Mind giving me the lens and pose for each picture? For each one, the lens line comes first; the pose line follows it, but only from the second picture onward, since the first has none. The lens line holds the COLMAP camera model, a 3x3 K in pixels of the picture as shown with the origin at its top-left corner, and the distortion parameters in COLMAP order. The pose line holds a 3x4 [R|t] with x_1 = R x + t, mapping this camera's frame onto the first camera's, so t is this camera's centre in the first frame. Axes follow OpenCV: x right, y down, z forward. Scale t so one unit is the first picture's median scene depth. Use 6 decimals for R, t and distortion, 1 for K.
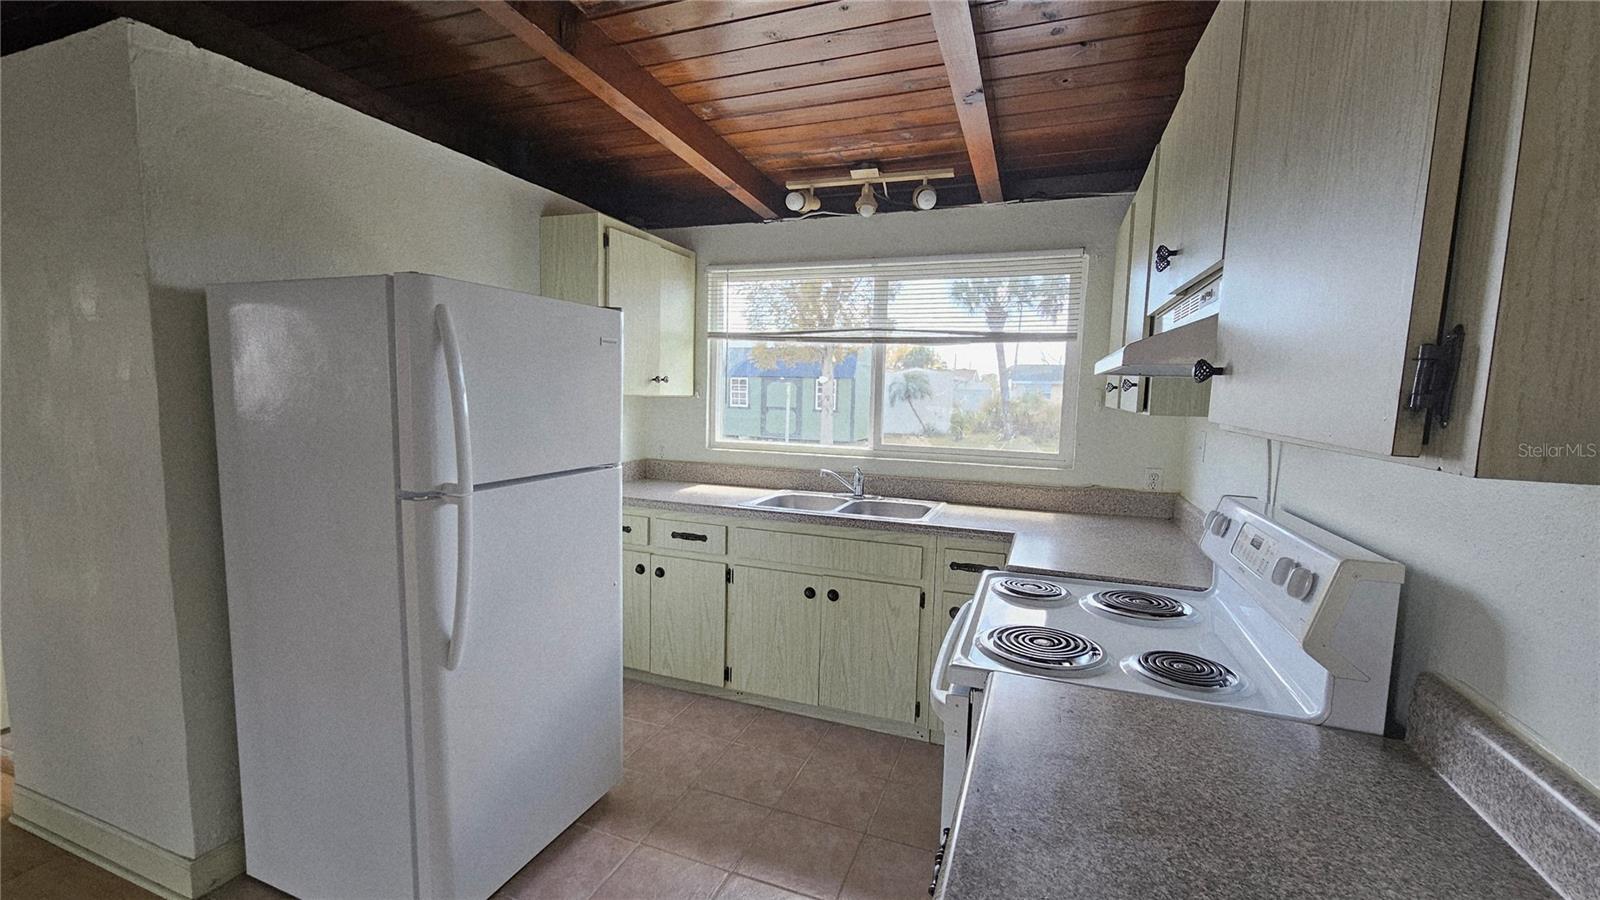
lens RADIAL K [[653.9, 0, 801.3], [0, 653.9, 461.9], [0, 0, 1]] dist [0.001139, 0.000228]
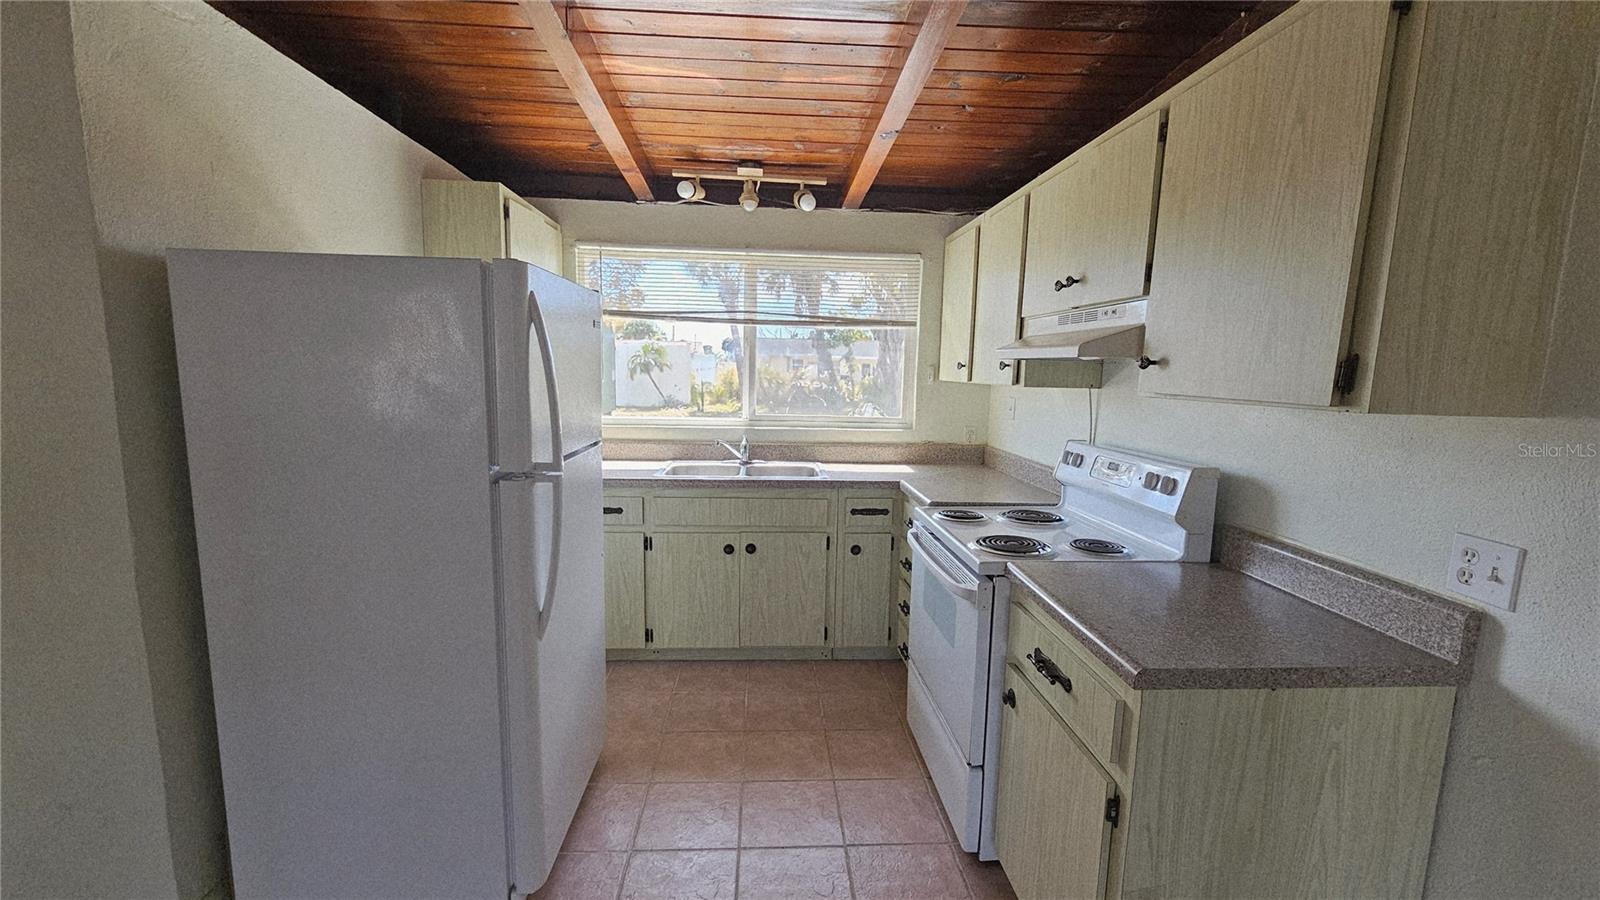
lens RADIAL K [[653.9, 0, 801.3], [0, 653.9, 461.9], [0, 0, 1]] dist [0.001139, 0.000228]
pose [[0.911942, -0.060491, 0.405835, -0.314906], [0.042824, 0.997703, 0.052482, -0.002934], [-0.408078, -0.030481, 0.912438, -0.068855]]
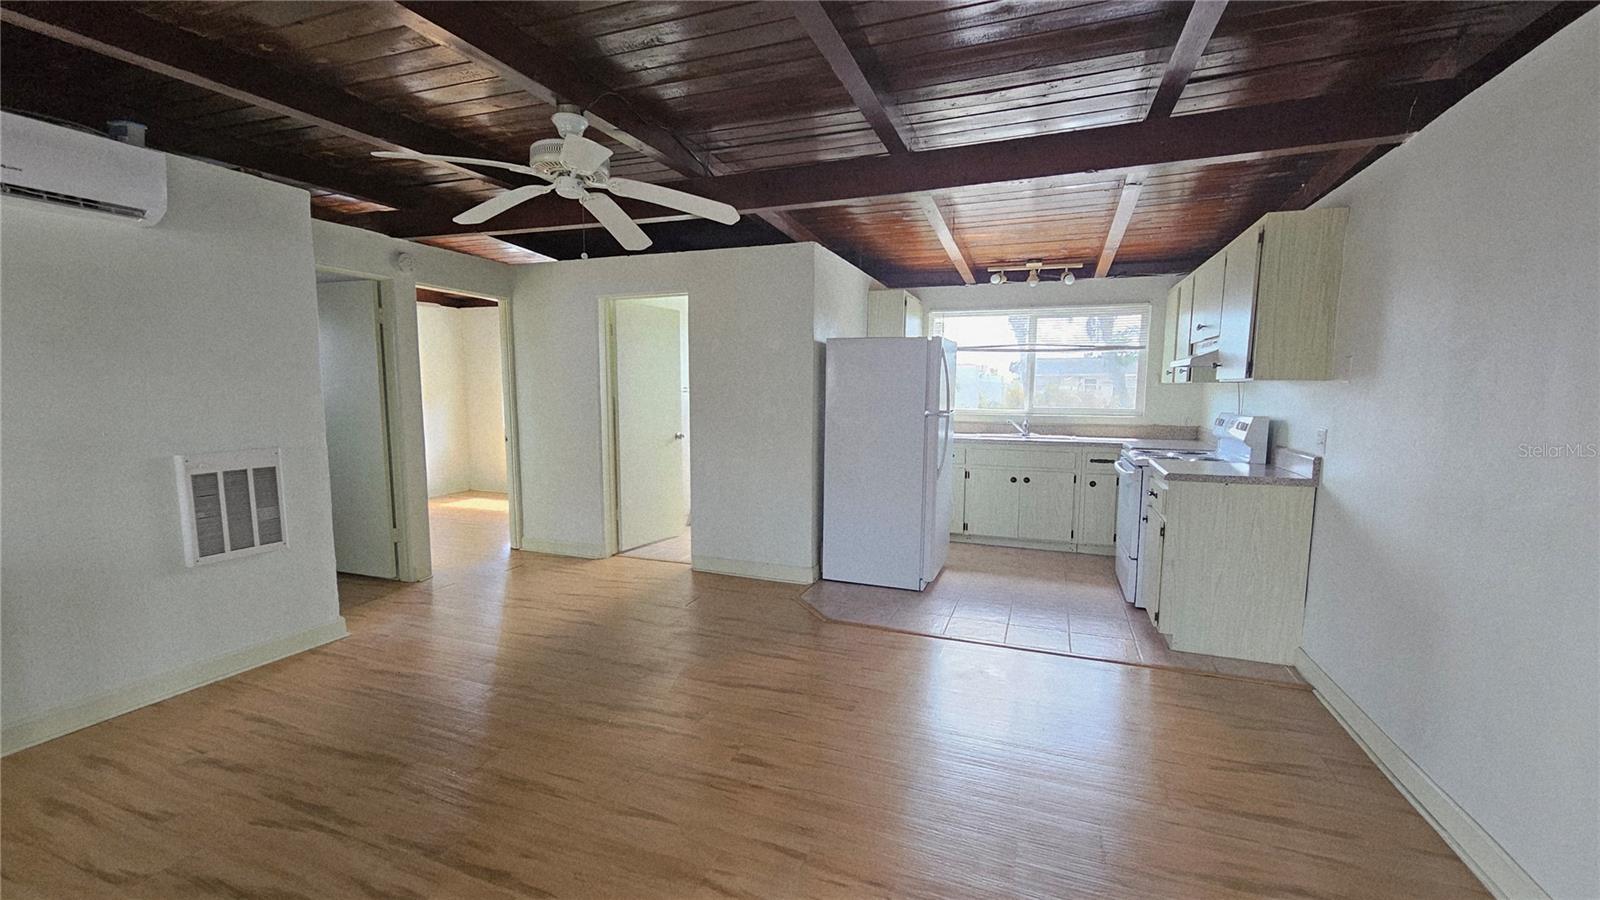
lens RADIAL K [[653.9, 0, 801.3], [0, 653.9, 461.9], [0, 0, 1]] dist [0.001139, 0.000228]
pose [[0.999858, -0.016620, -0.002862, -0.612570], [0.016632, 0.999853, 0.004193, 0.124938], [0.002792, -0.004240, 0.999987, -0.963883]]
